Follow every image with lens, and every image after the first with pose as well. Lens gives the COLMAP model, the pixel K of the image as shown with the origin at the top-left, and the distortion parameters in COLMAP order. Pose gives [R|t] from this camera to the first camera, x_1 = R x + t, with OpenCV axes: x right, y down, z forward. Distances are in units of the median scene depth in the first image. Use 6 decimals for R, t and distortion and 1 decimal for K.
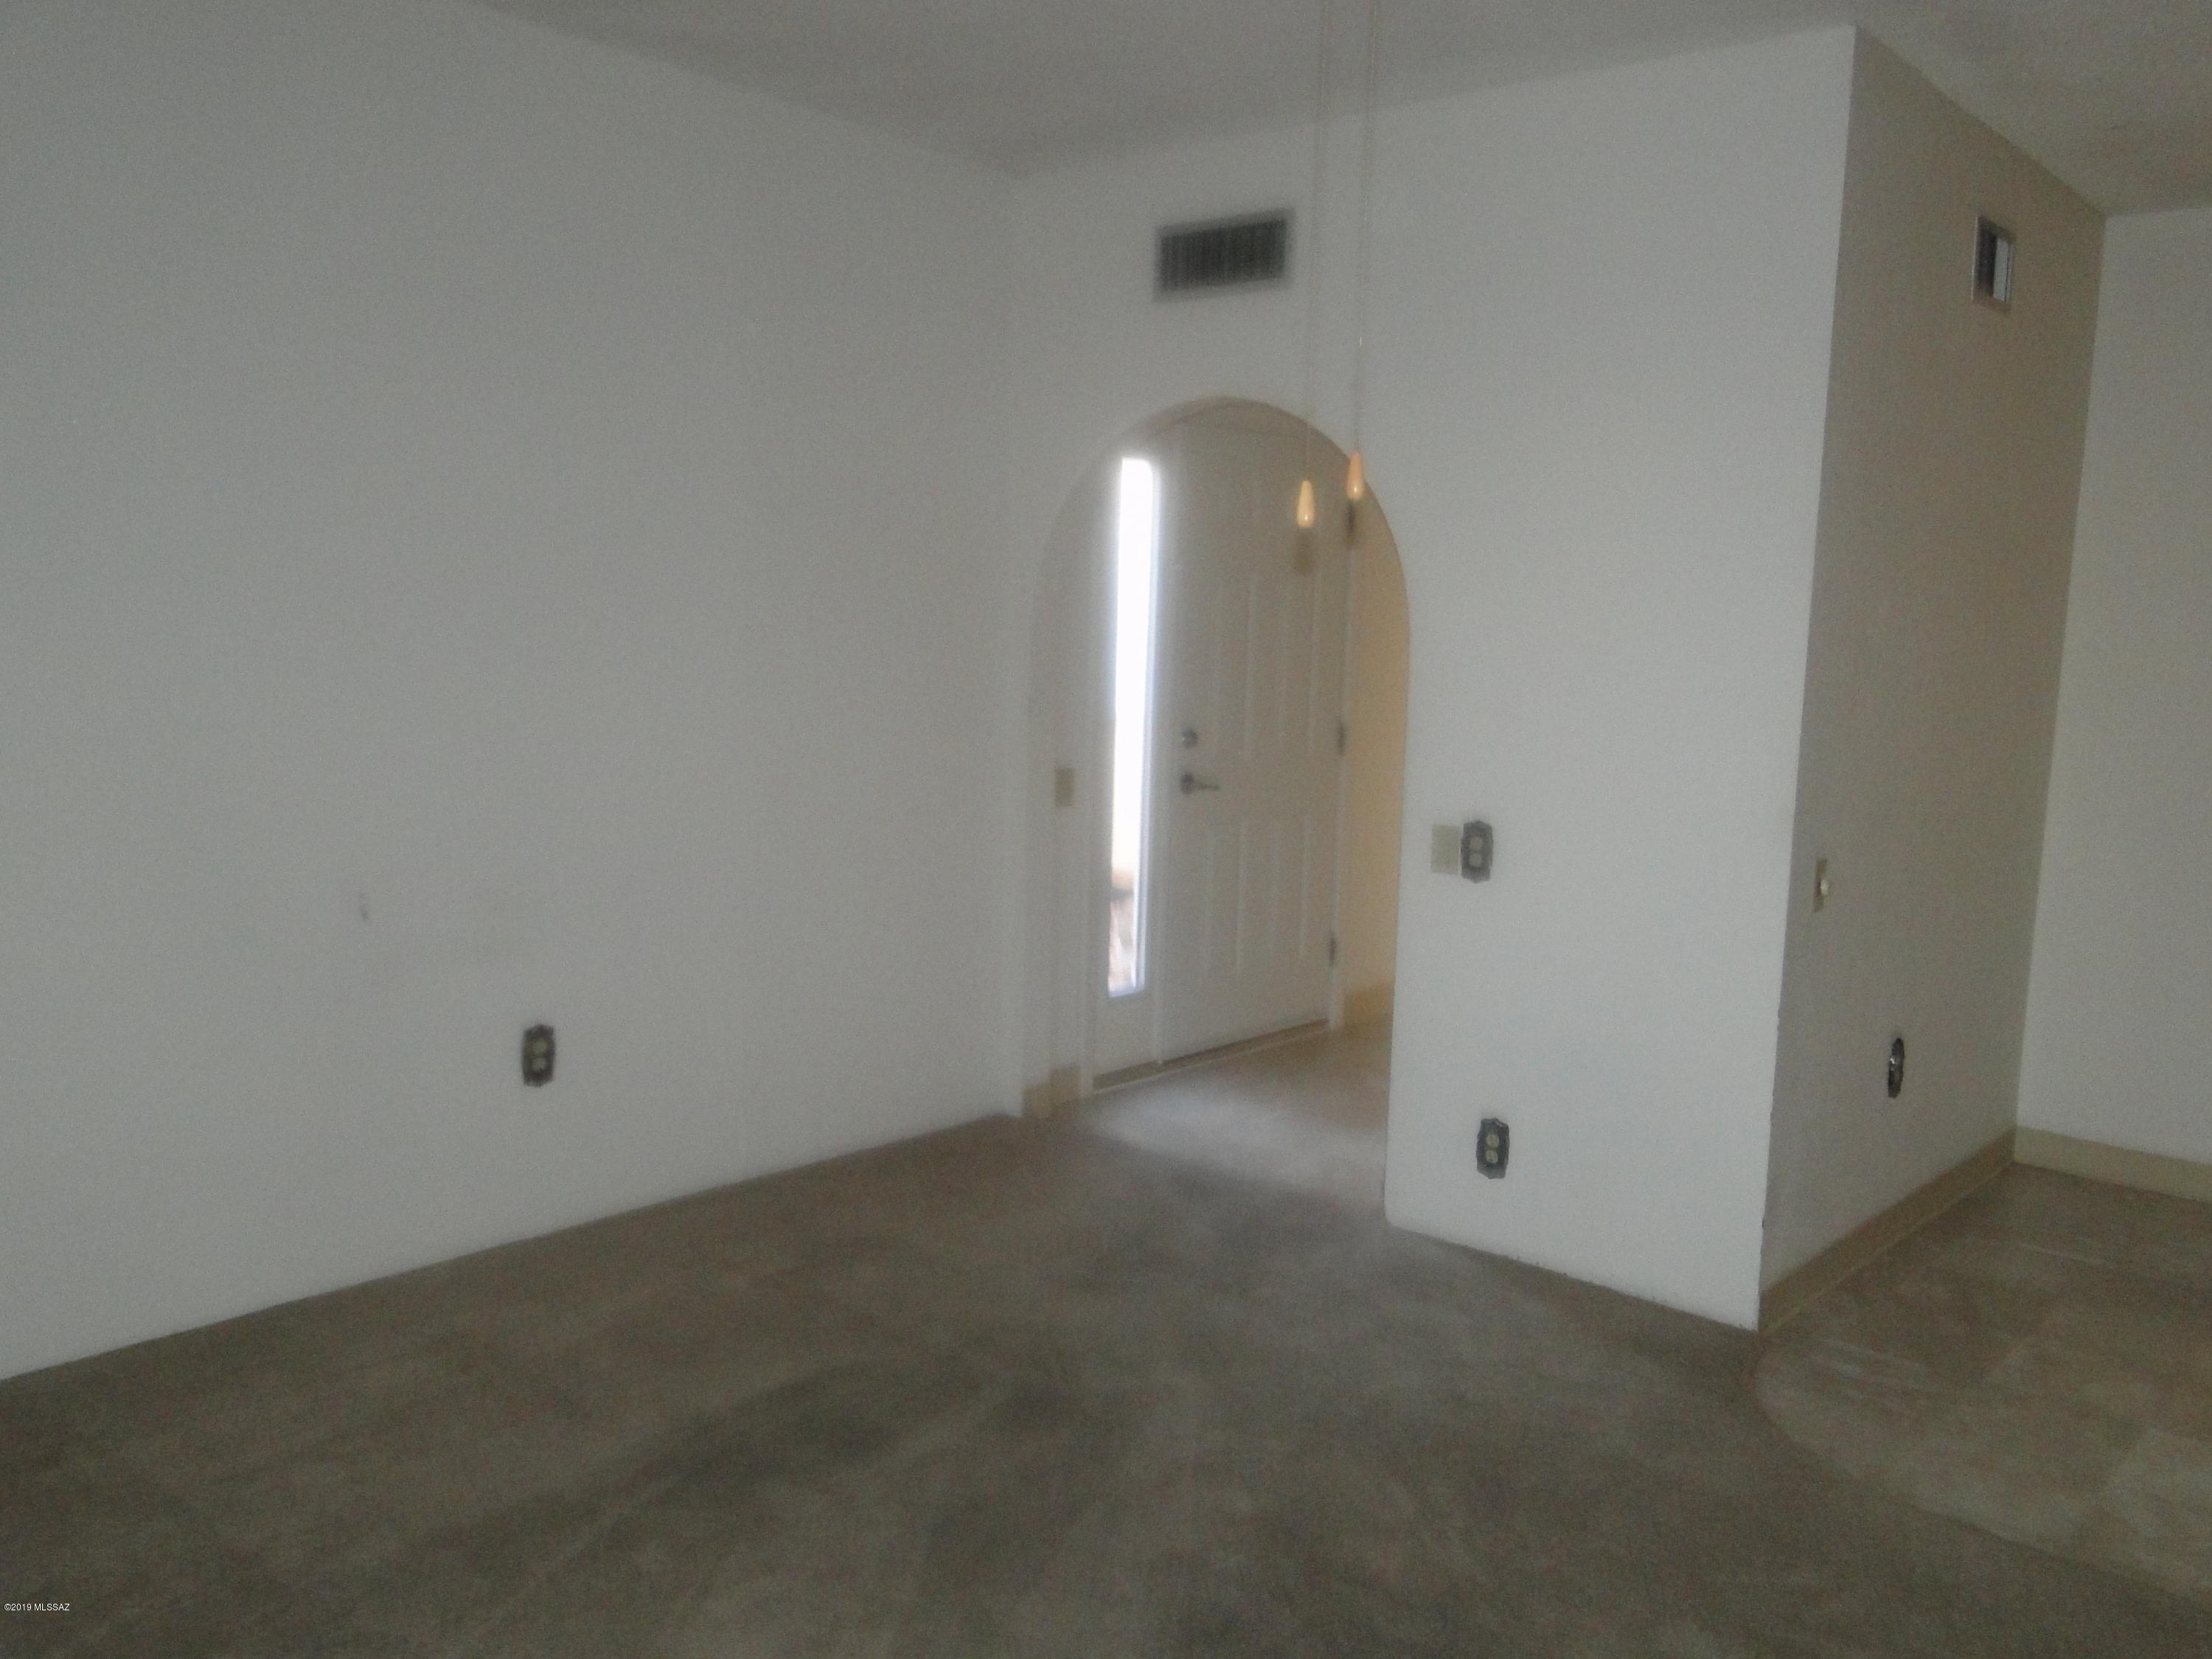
lens RADIAL K [[1846.5, 0, 1106.0], [0, 1846.5, 829.5], [0, 0, 1]] dist [0.001168, -0.007225]
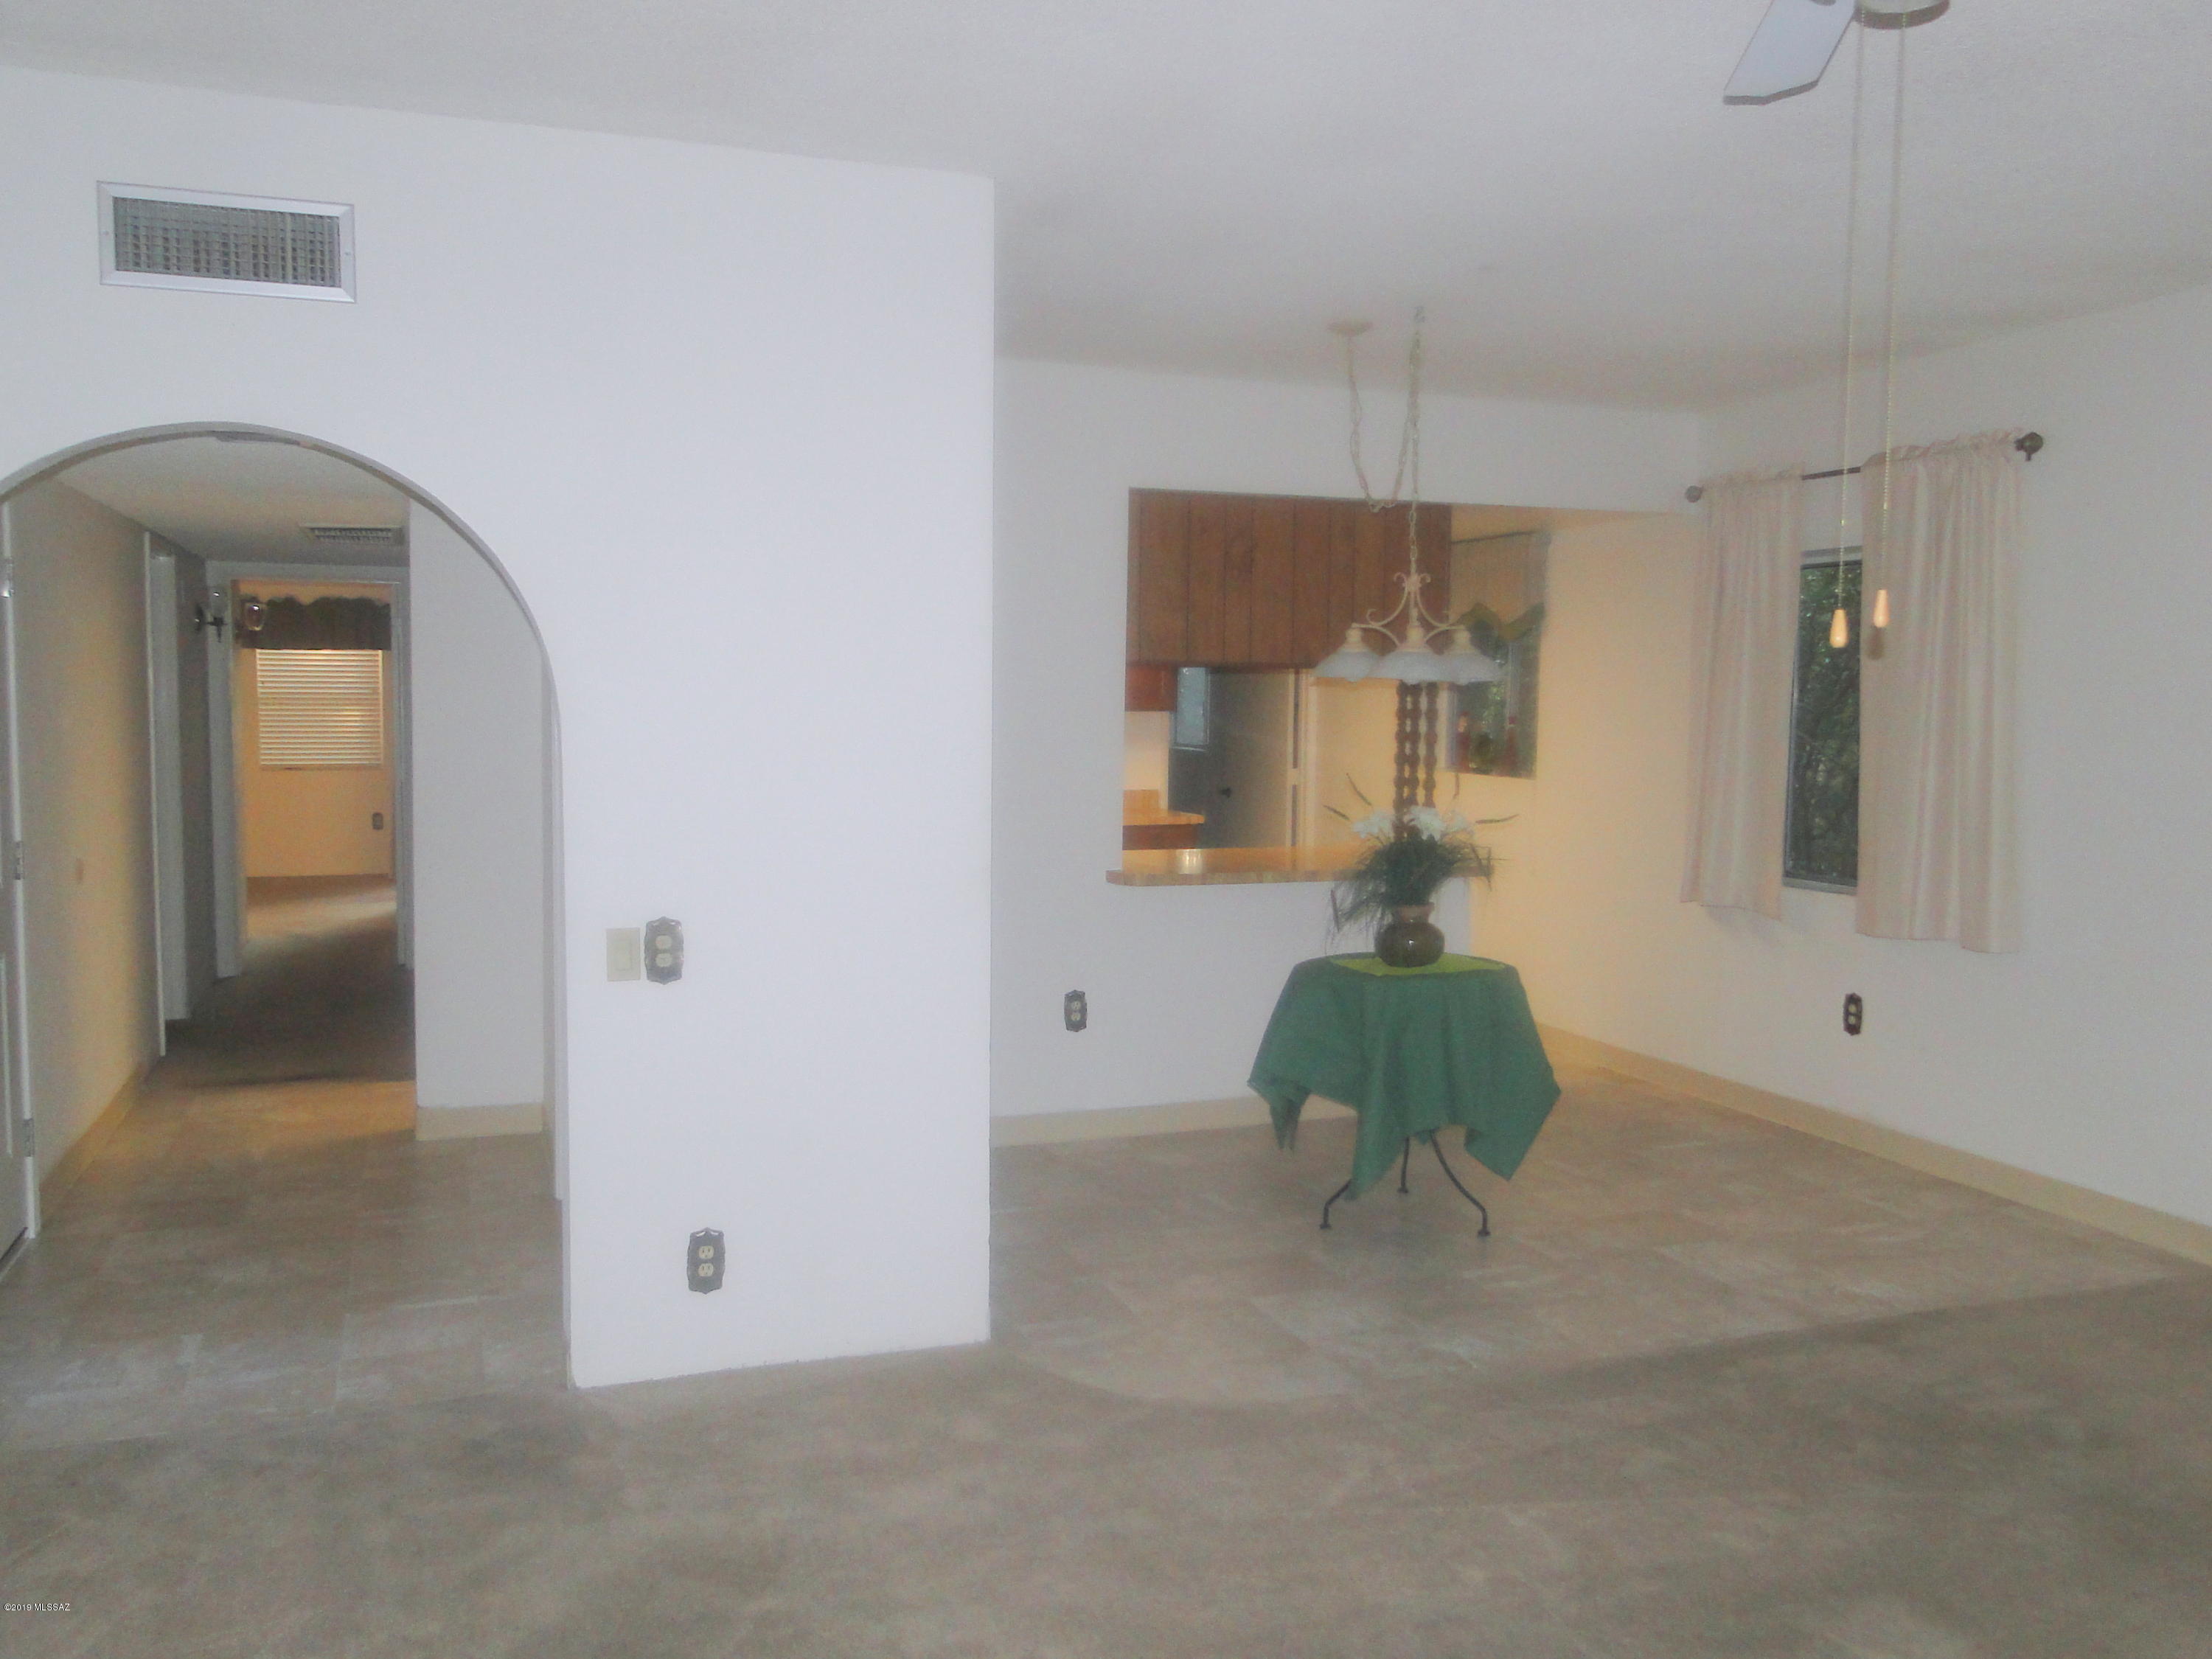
lens RADIAL K [[1846.5, 0, 1106.0], [0, 1846.5, 829.5], [0, 0, 1]] dist [0.001168, -0.007225]
pose [[0.498194, -0.089691, 0.862414, -0.479788], [0.111525, 0.993002, 0.038847, -0.059838], [-0.859863, 0.076827, 0.504711, 0.333707]]
